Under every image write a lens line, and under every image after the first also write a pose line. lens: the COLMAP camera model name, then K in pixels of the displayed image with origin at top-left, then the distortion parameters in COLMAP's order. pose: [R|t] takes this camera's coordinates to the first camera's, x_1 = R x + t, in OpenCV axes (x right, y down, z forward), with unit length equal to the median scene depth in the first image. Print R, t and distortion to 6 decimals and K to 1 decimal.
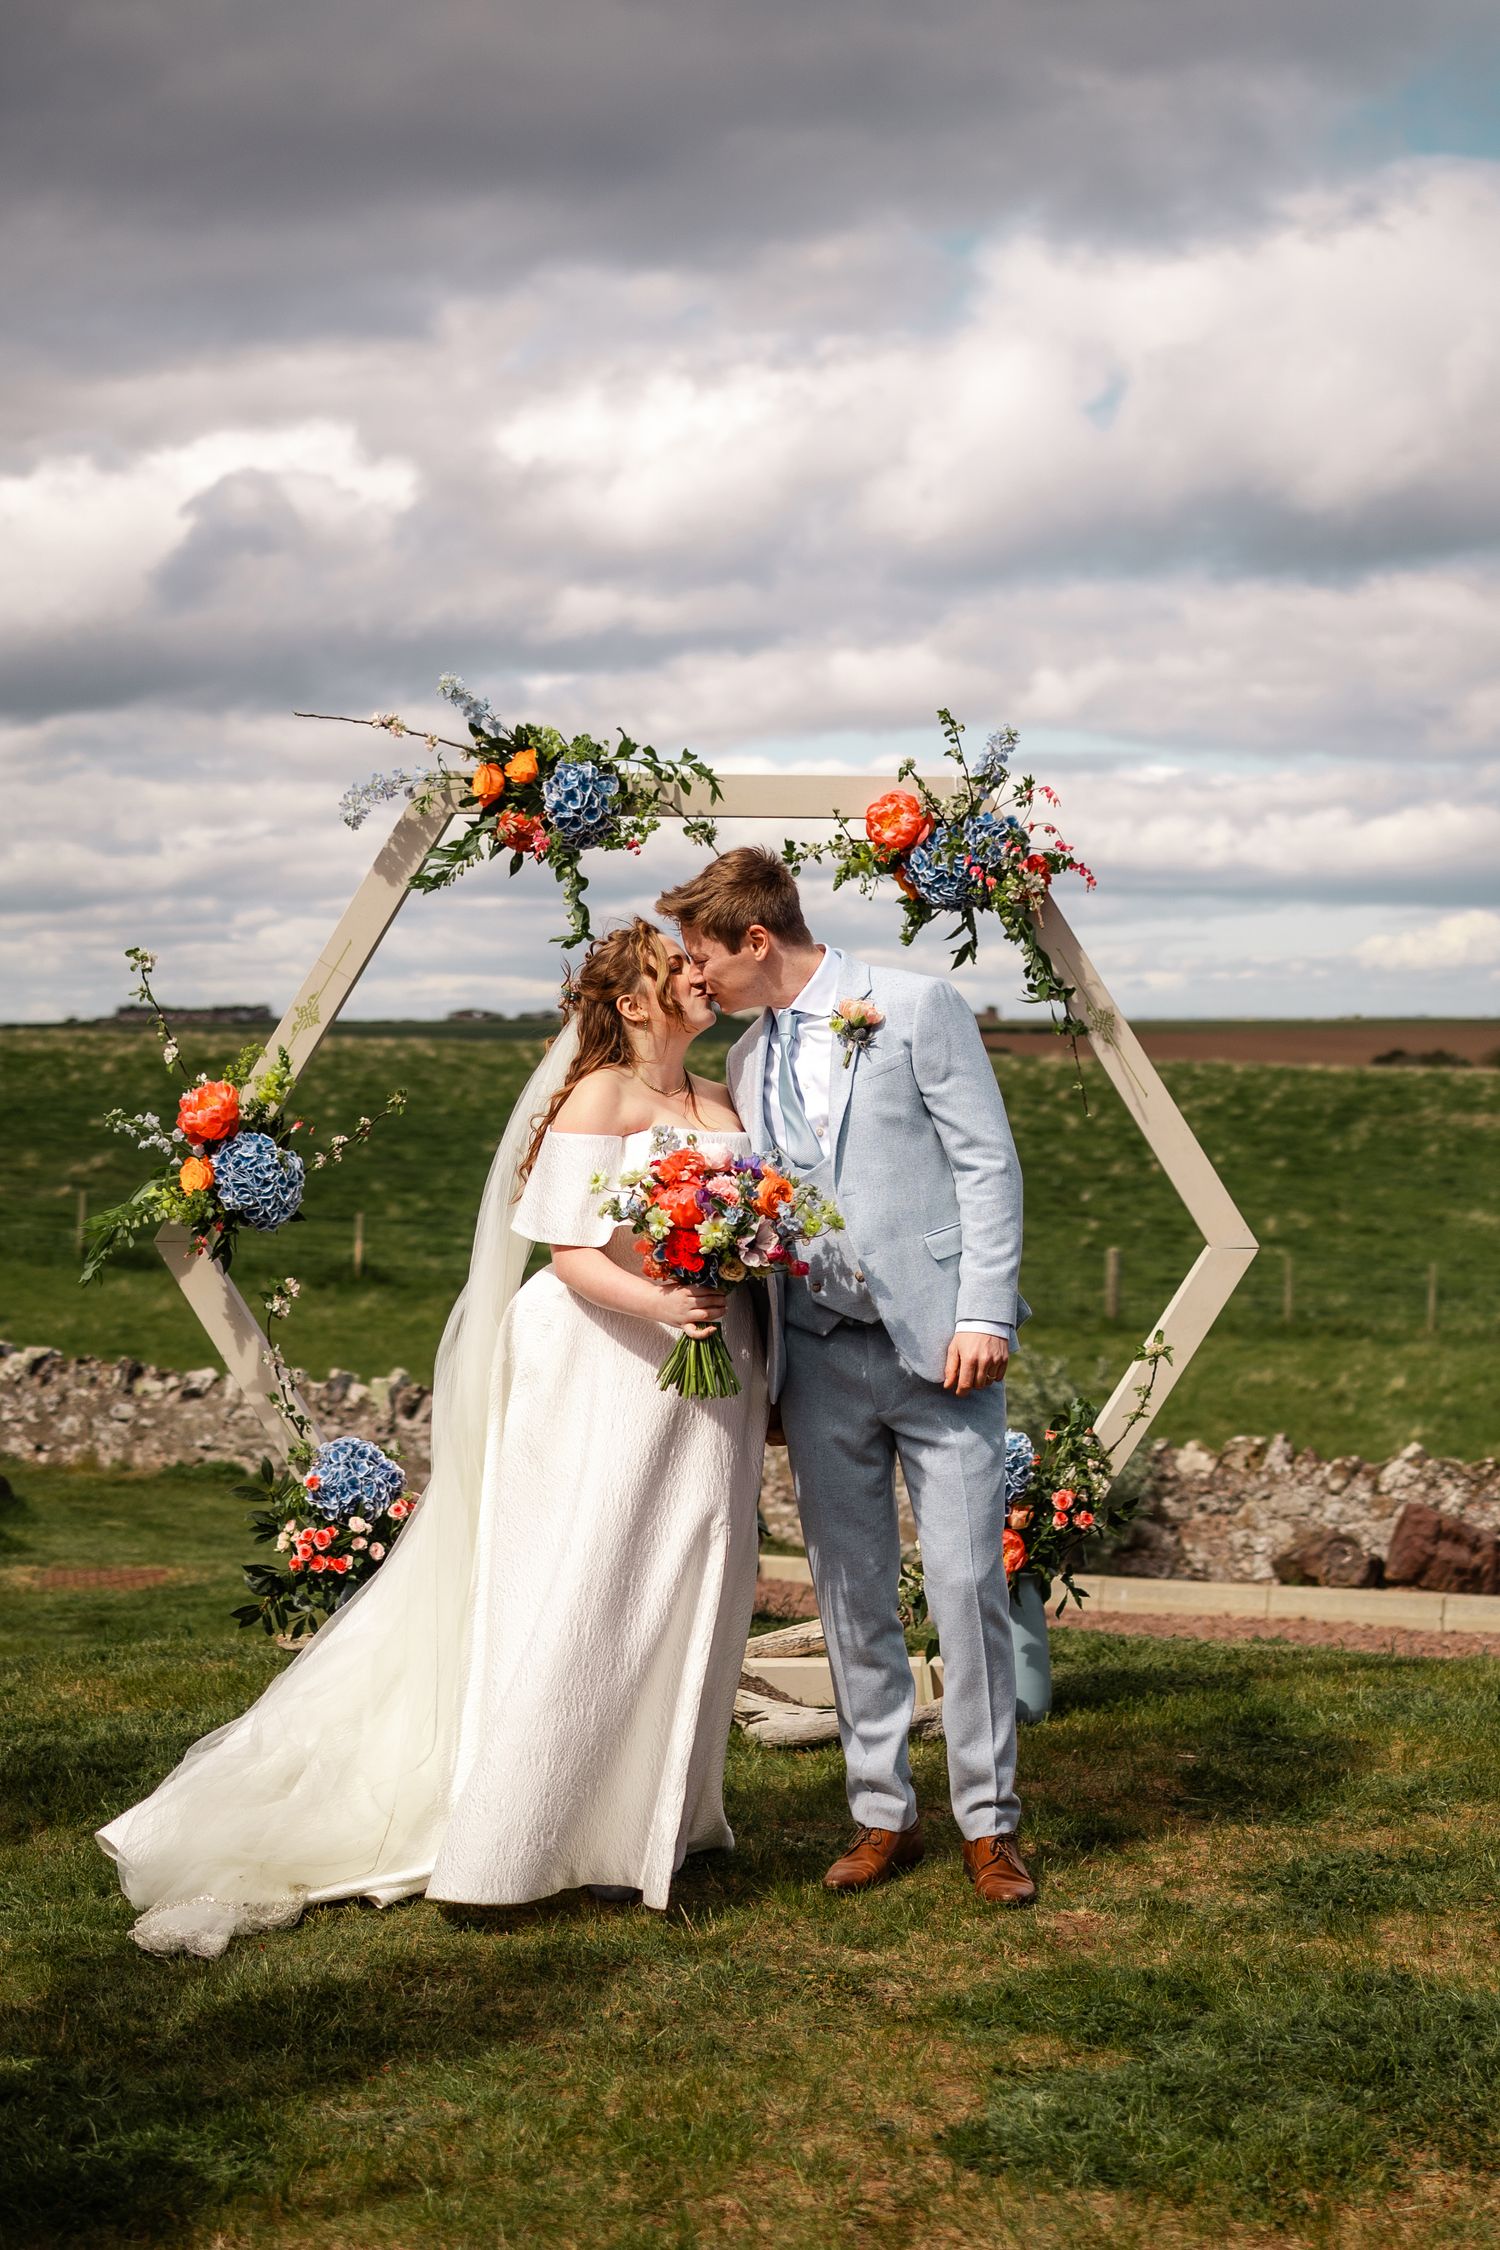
lens RADIAL K [[3608.6, 0, 750.0], [0, 3608.6, 1125.0], [0, 0, 1]] dist [-0.175675, -0.033152]
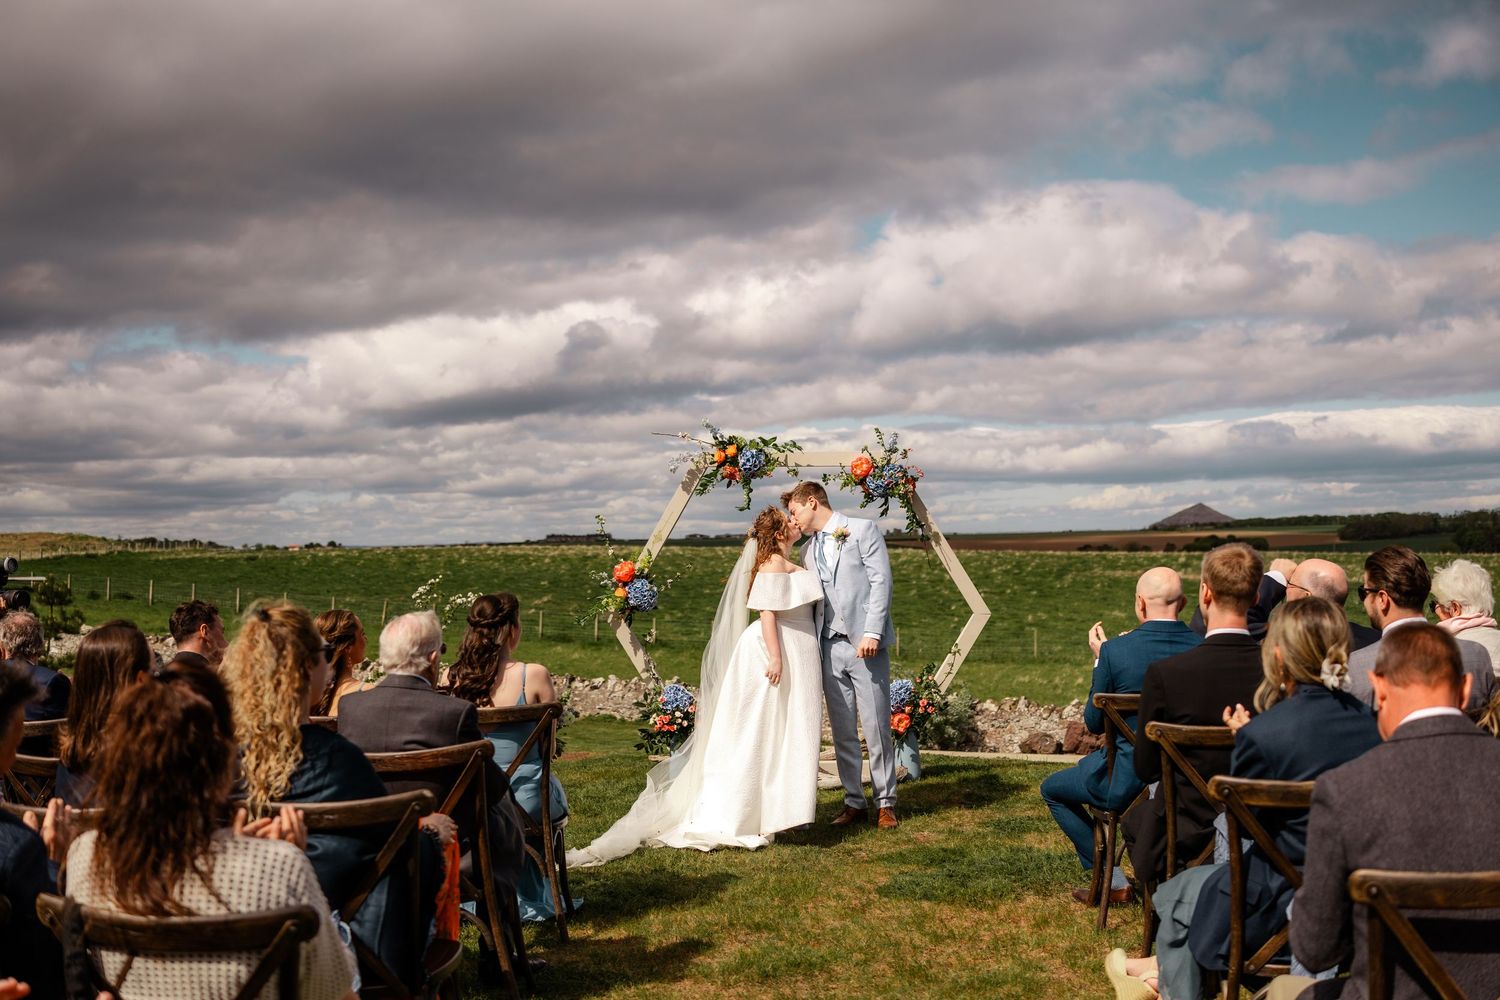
lens RADIAL K [[2438.6, 0, 719.9], [0, 2438.6, 533.7], [0, 0, 1]] dist [-0.508106, -0.030270]
pose [[0.999059, -0.016203, -0.040229, 0.003960], [0.014983, 0.999424, -0.030436, 0.020314], [0.040699, 0.029804, 0.998727, -0.731660]]
